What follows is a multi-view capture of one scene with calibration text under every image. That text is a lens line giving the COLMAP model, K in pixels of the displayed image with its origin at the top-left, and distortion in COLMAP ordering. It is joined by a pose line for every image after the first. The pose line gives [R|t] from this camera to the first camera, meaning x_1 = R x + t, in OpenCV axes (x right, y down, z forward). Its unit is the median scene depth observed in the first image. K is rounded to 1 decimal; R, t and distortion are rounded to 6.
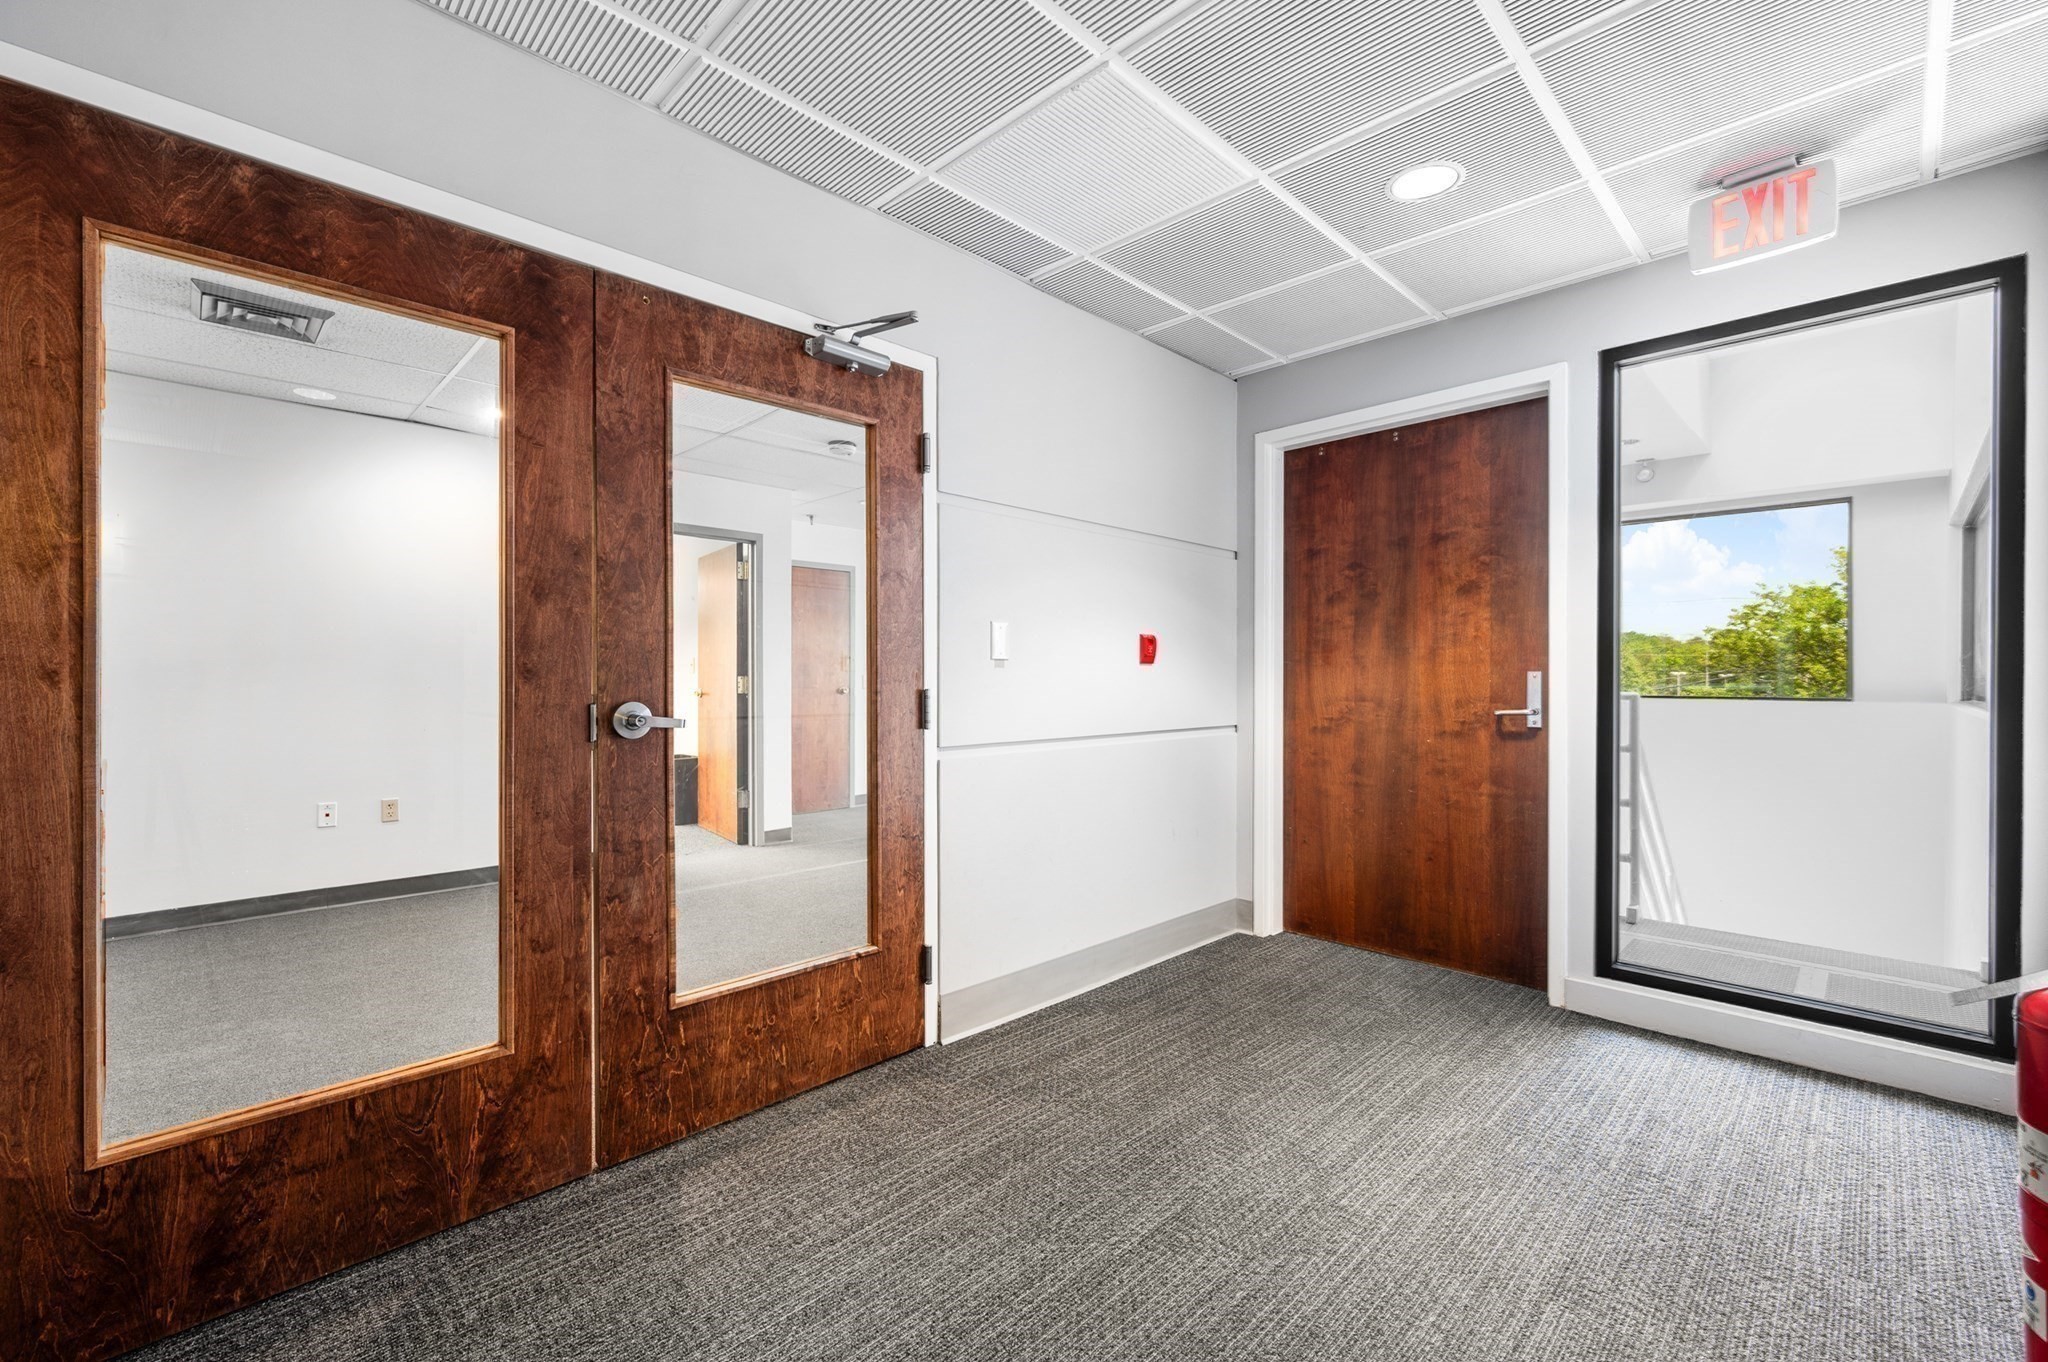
lens RADIAL K [[843.6, 0, 1024.0], [0, 843.6, 681.0], [0, 0, 1]] dist [0.000299, 0.000108]
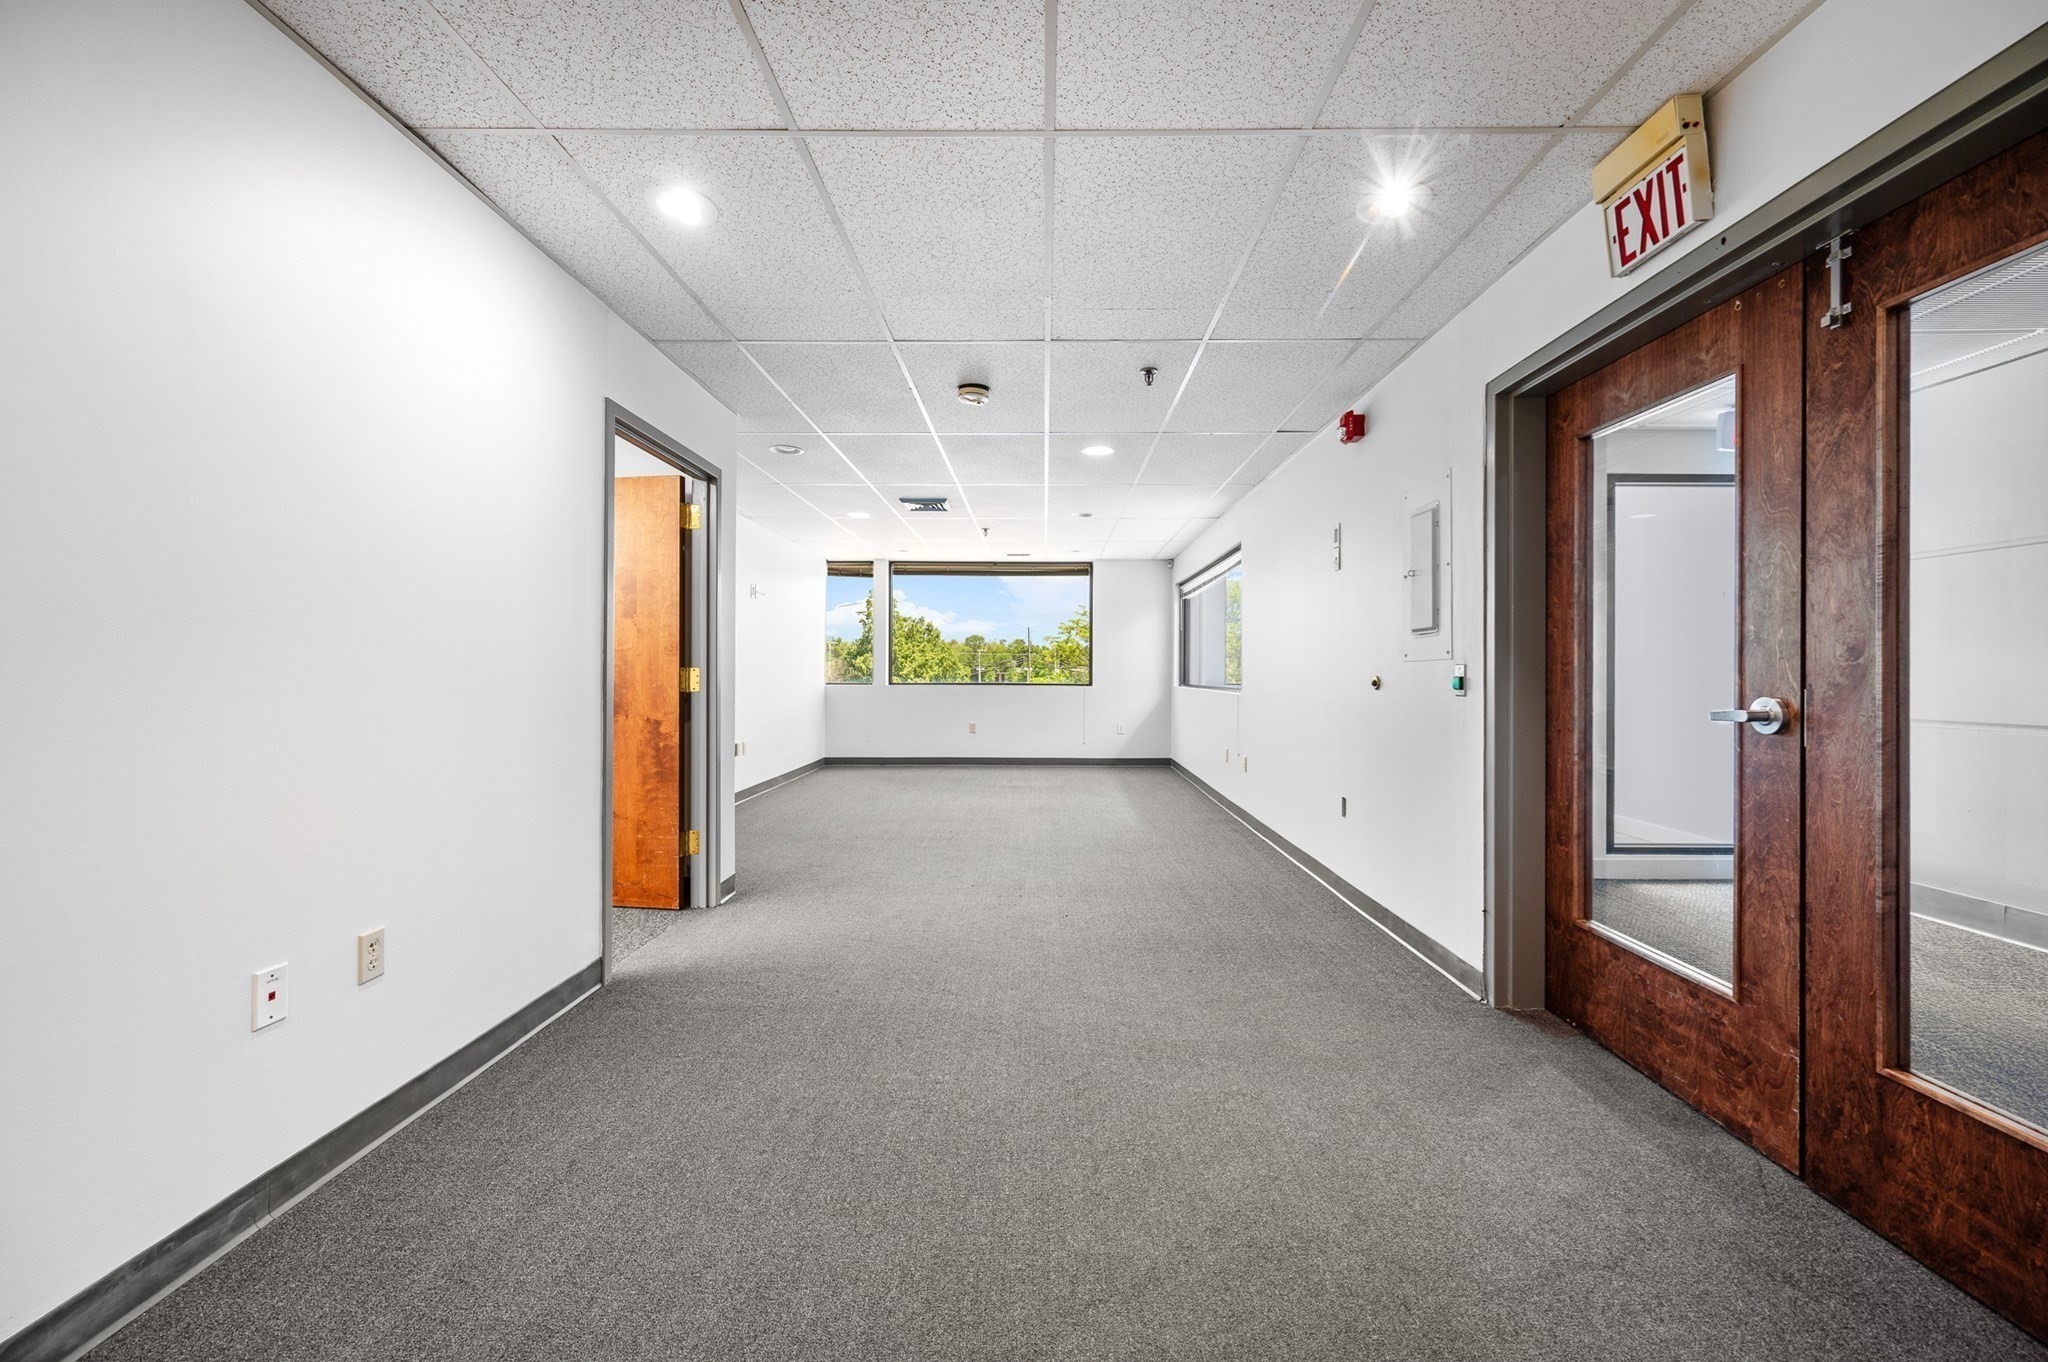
lens RADIAL K [[820.7, 0, 1024.0], [0, 820.7, 681.0], [0, 0, 1]] dist [-0.001510, 0.000006]
pose [[0.712363, -0.005369, 0.701790, -0.811421], [-0.000512, 0.999966, 0.008170, -0.001772], [-0.701811, -0.006179, 0.712337, 0.428255]]
